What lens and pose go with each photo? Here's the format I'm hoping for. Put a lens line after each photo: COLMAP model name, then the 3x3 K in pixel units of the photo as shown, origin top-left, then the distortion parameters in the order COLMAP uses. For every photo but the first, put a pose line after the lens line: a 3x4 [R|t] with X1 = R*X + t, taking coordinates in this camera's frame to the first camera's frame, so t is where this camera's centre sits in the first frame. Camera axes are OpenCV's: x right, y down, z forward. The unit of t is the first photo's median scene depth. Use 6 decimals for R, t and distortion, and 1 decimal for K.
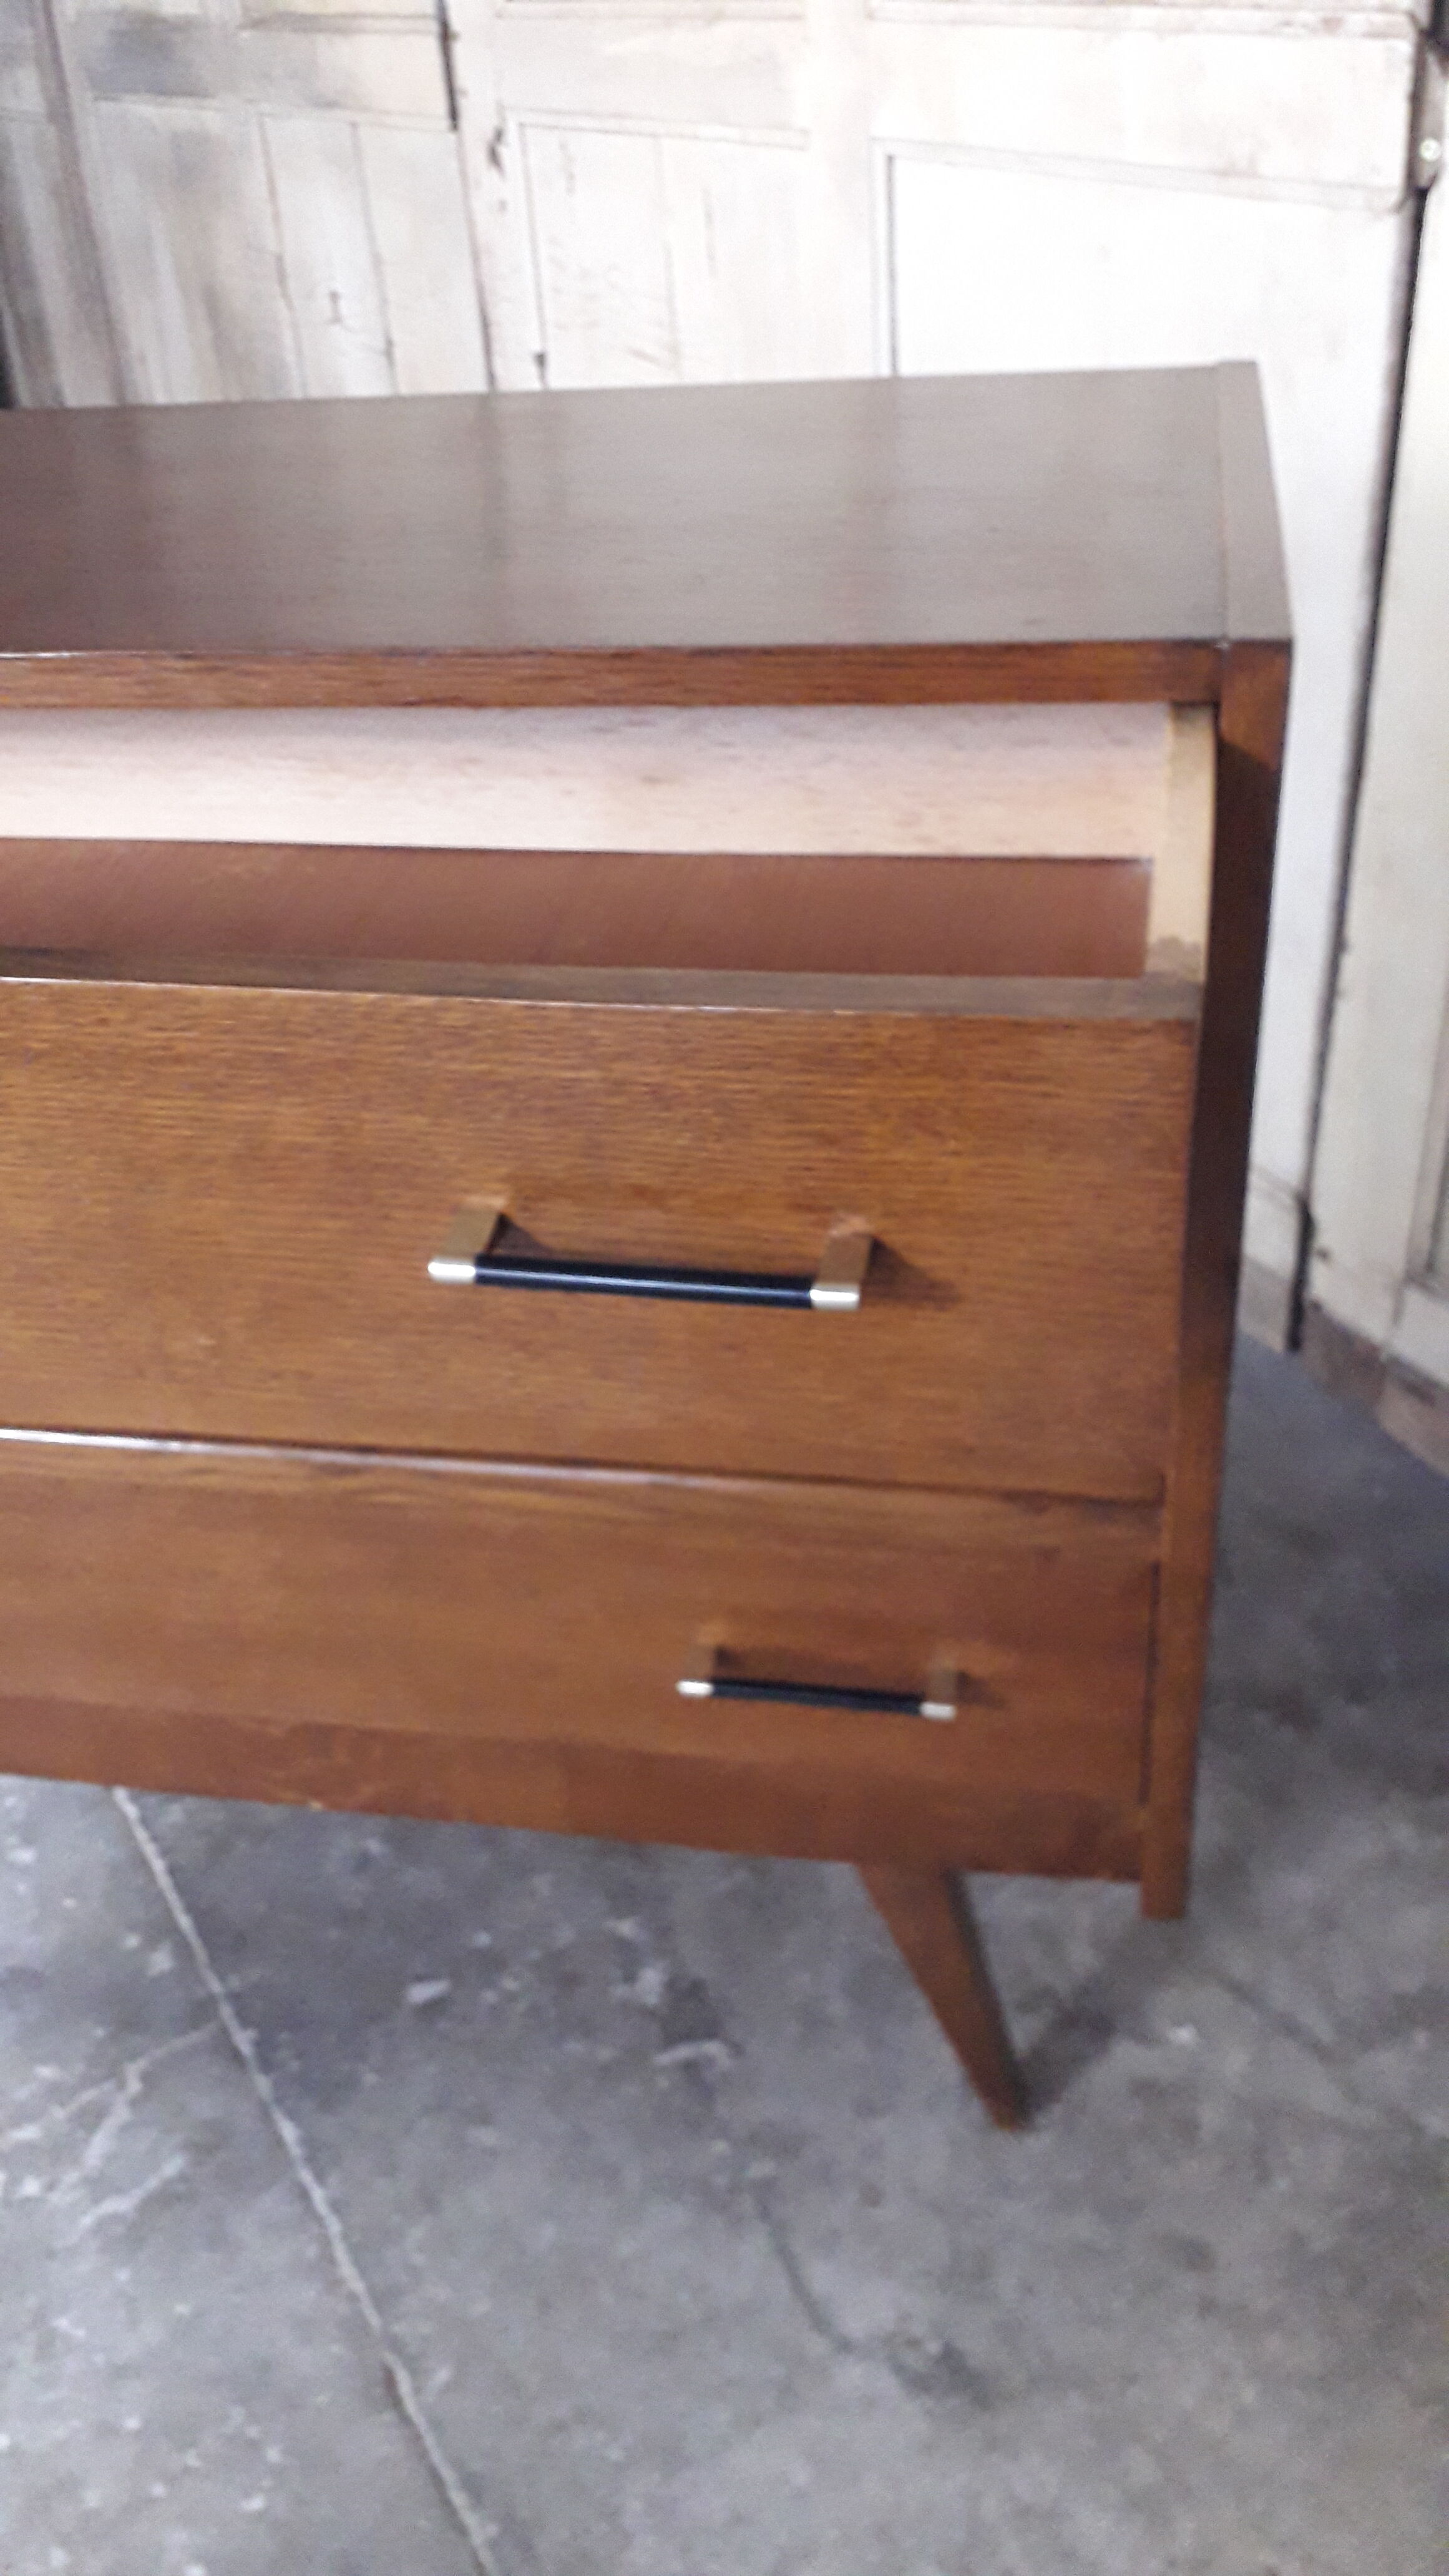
lens RADIAL K [[2029.6, 0, 726.8], [0, 2029.6, 1296.3], [0, 0, 1]] dist [-0.007129, -0.047584]
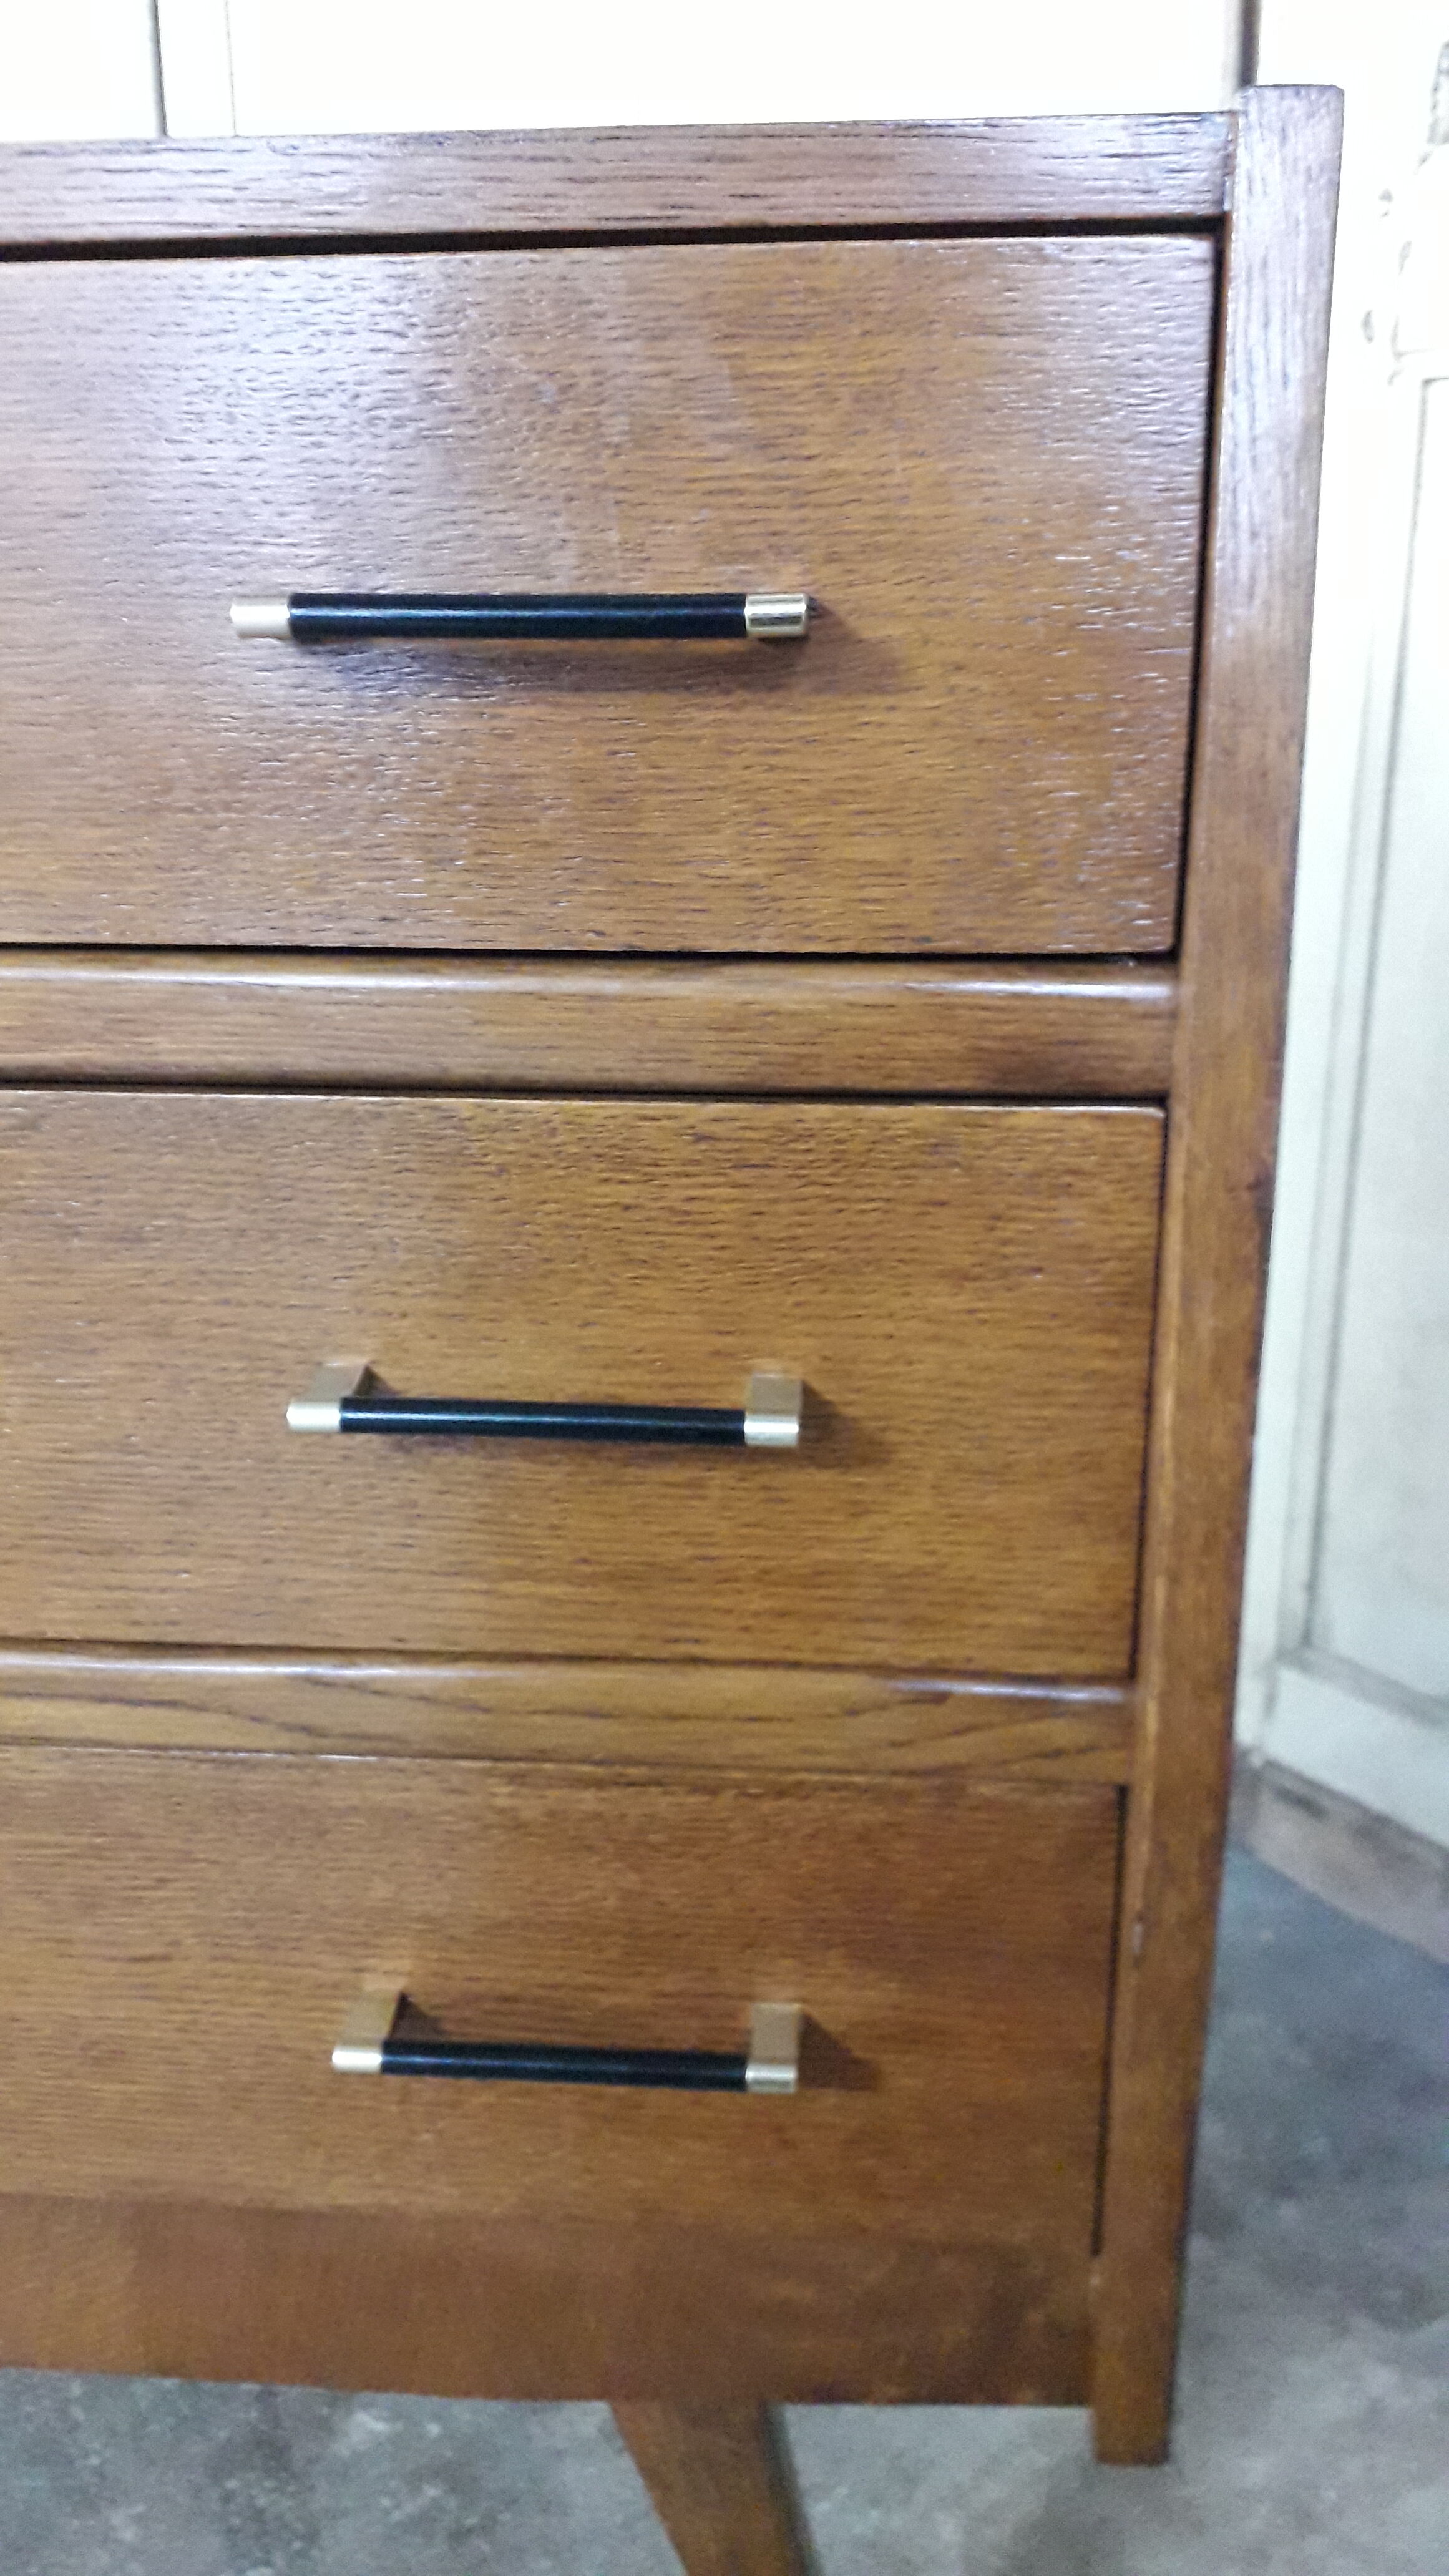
lens RADIAL K [[2029.6, 0, 737.4], [0, 2029.6, 1234.9], [0, 0, 1]] dist [-0.007129, -0.047584]
pose [[0.991343, 0.028013, 0.128272, 0.008841], [0.014057, 0.948714, -0.315824, 0.117162], [-0.130541, 0.314893, 0.940107, 0.270893]]
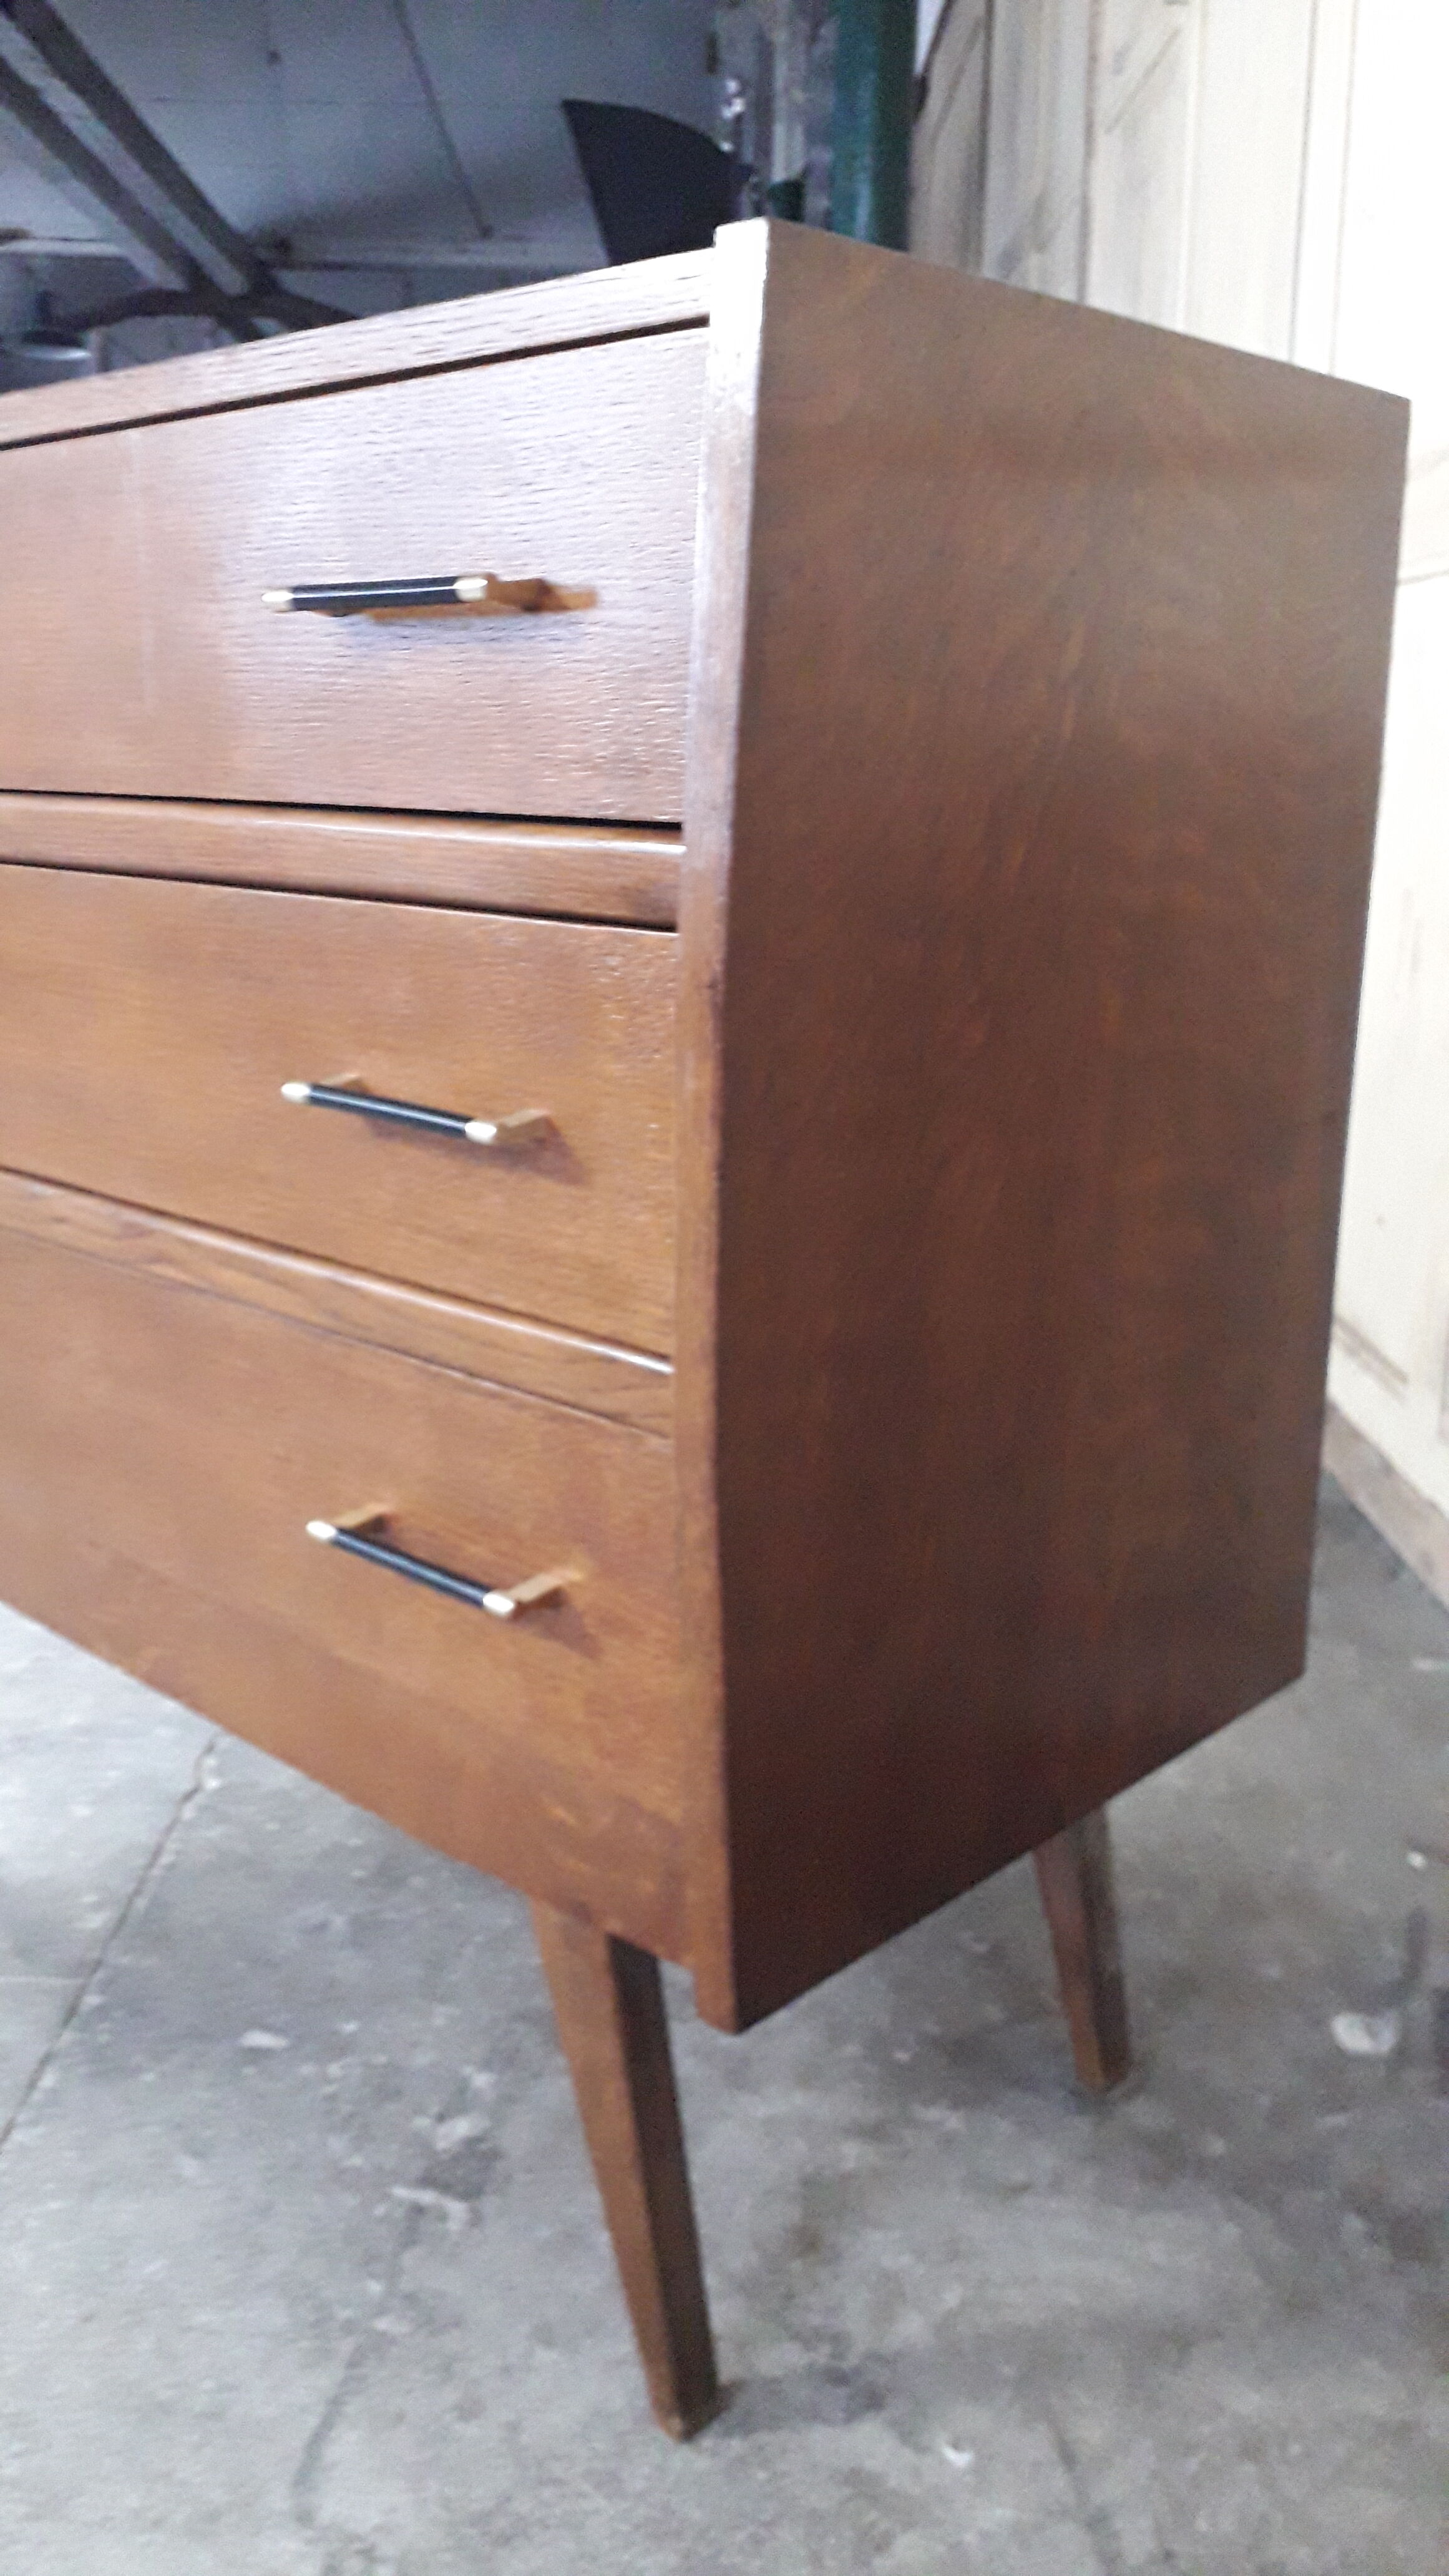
lens RADIAL K [[2029.6, 0, 703.3], [0, 2029.6, 1273.7], [0, 0, 1]] dist [-0.007129, -0.047584]
pose [[0.842856, 0.204972, -0.497574, 0.431887], [-0.359071, 0.902901, -0.236299, 0.185921], [0.400826, 0.377831, 0.834615, 0.194936]]
